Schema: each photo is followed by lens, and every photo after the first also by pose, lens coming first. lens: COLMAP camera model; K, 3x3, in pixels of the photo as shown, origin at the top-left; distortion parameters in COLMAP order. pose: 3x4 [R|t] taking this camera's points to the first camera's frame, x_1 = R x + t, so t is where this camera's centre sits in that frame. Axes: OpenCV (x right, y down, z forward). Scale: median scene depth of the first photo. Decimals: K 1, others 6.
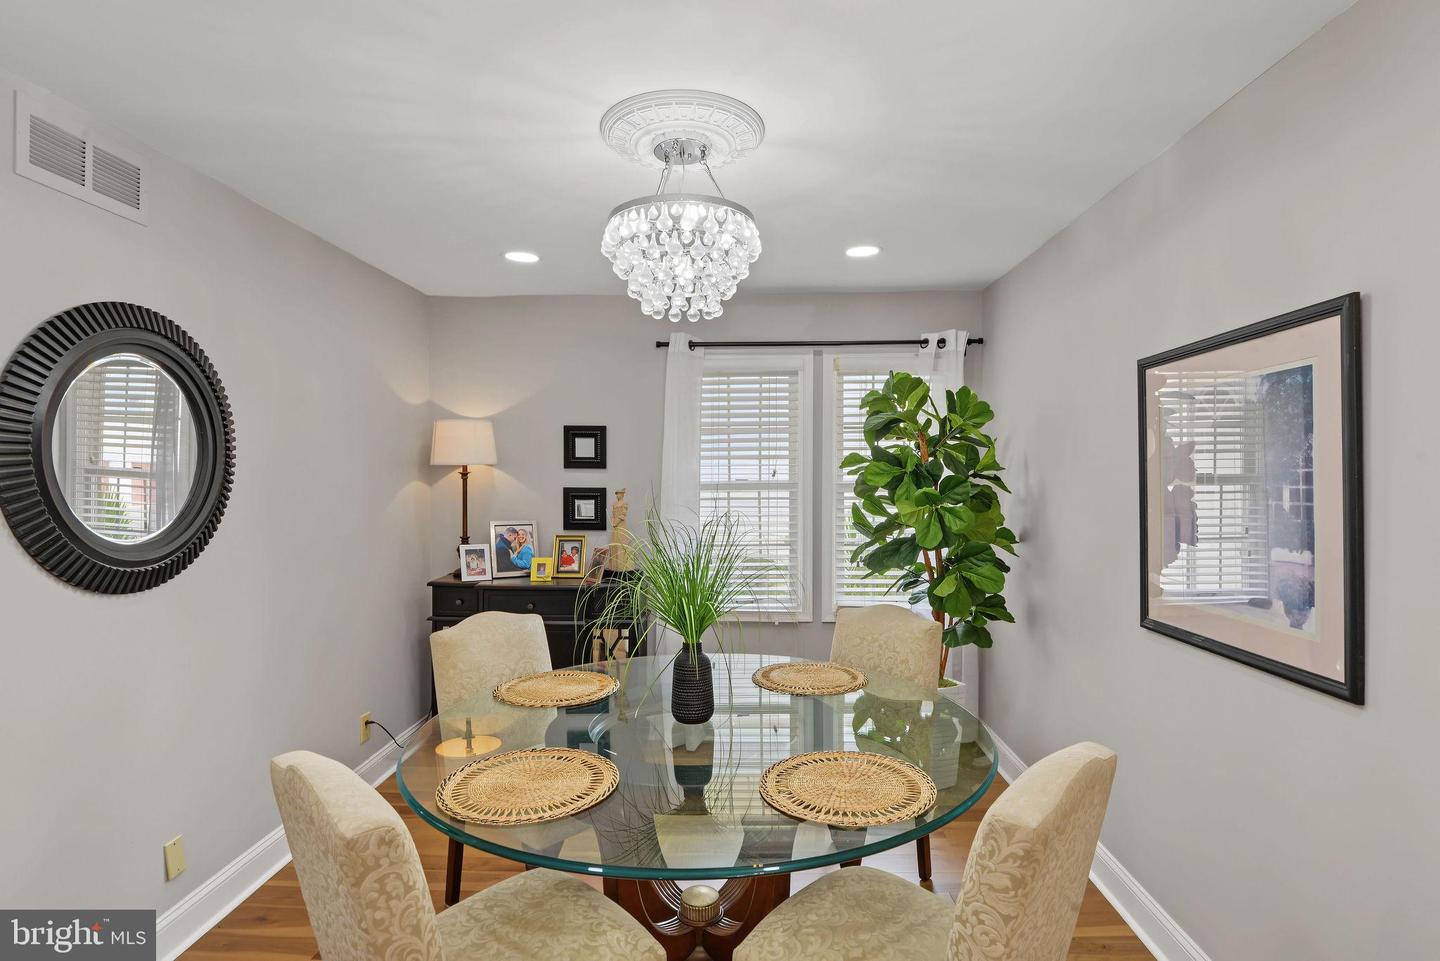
lens RADIAL K [[738.4, 0, 740.5], [0, 738.4, 483.6], [0, 0, 1]] dist [-0.025834, -0.001829]
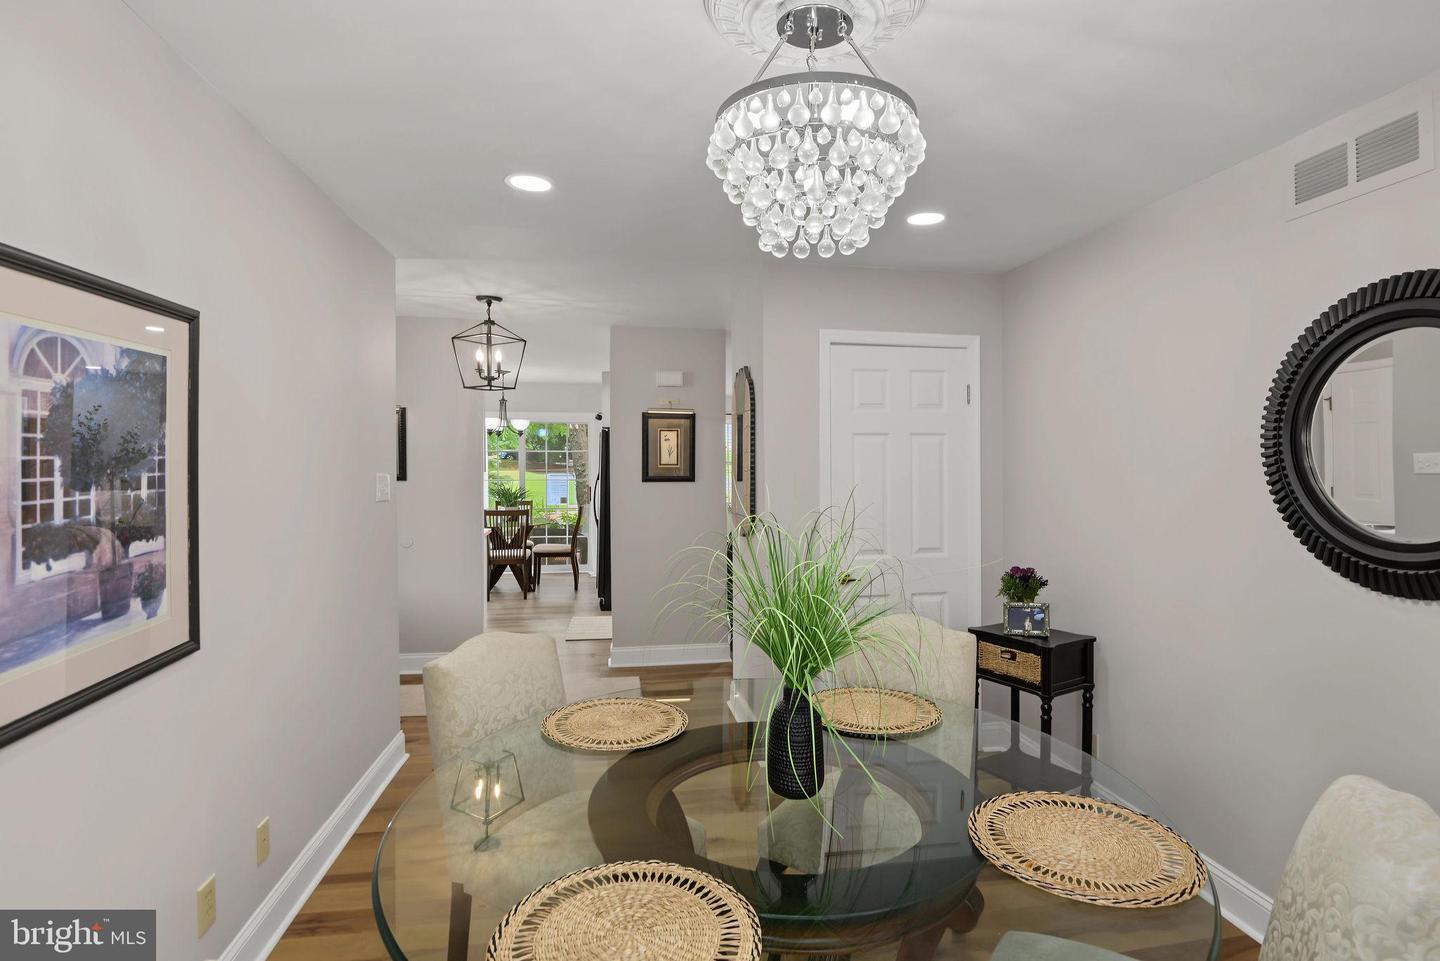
lens RADIAL K [[717.8, 0, 735.2], [0, 717.8, 470.2], [0, 0, 1]] dist [-0.024965, -0.000744]
pose [[-0.983718, 0.001241, -0.179714, 0.071153], [-0.003574, 0.999643, 0.026461, -0.013120], [0.179682, 0.026673, -0.983363, 0.935813]]
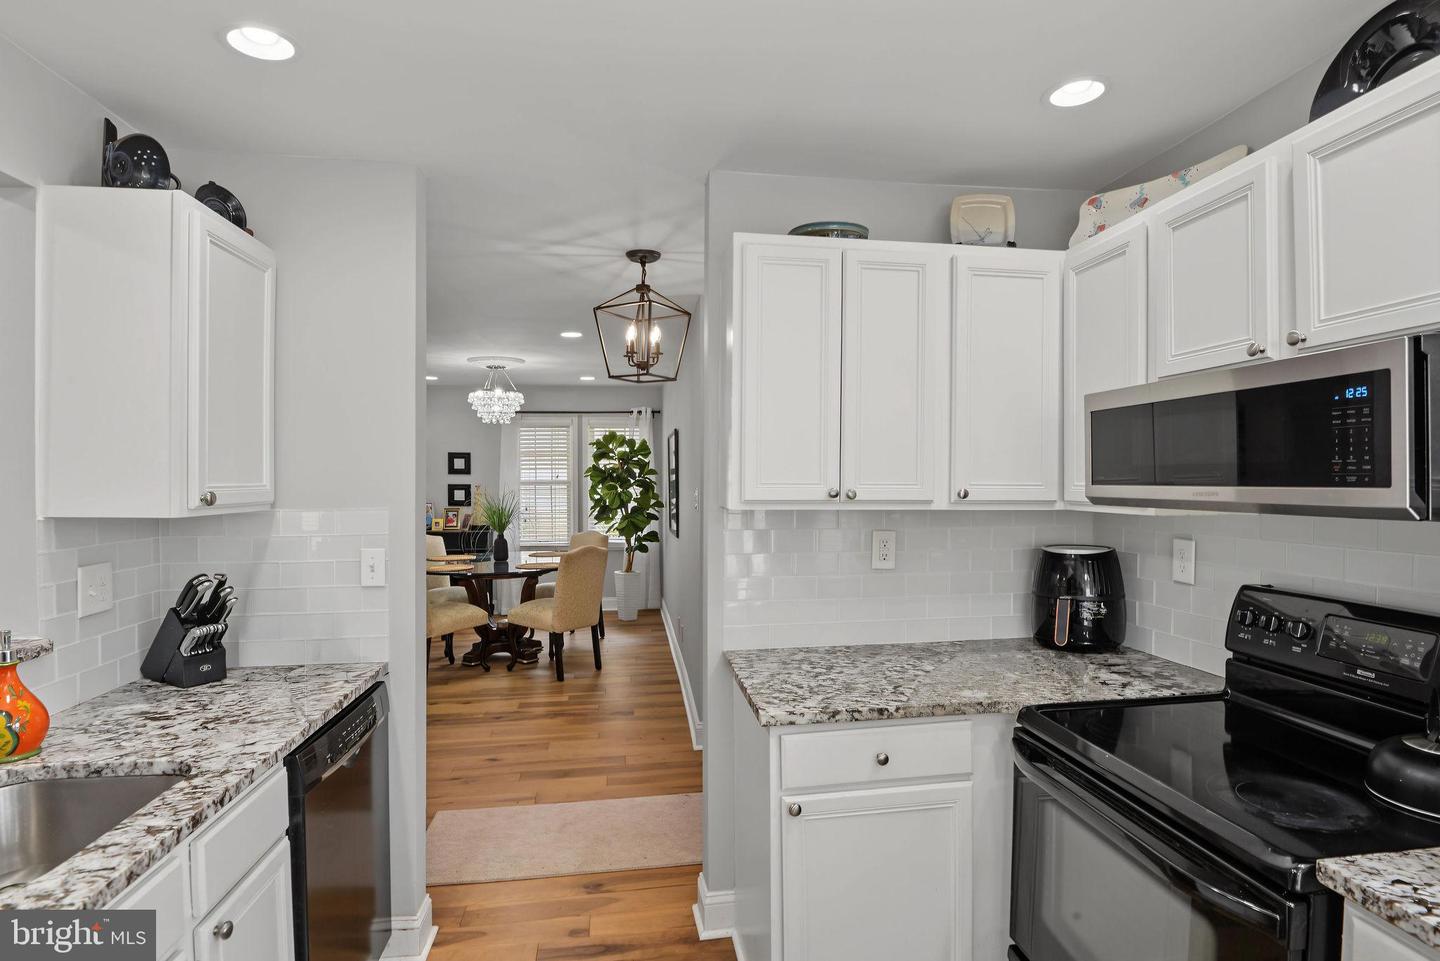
lens RADIAL K [[738.4, 0, 740.5], [0, 738.4, 483.6], [0, 0, 1]] dist [-0.025834, -0.001829]
pose [[0.986388, -0.006081, 0.164323, 0.215630], [0.006417, 0.999978, -0.001518, 0.012451], [-0.164310, 0.002552, 0.986405, -1.107172]]
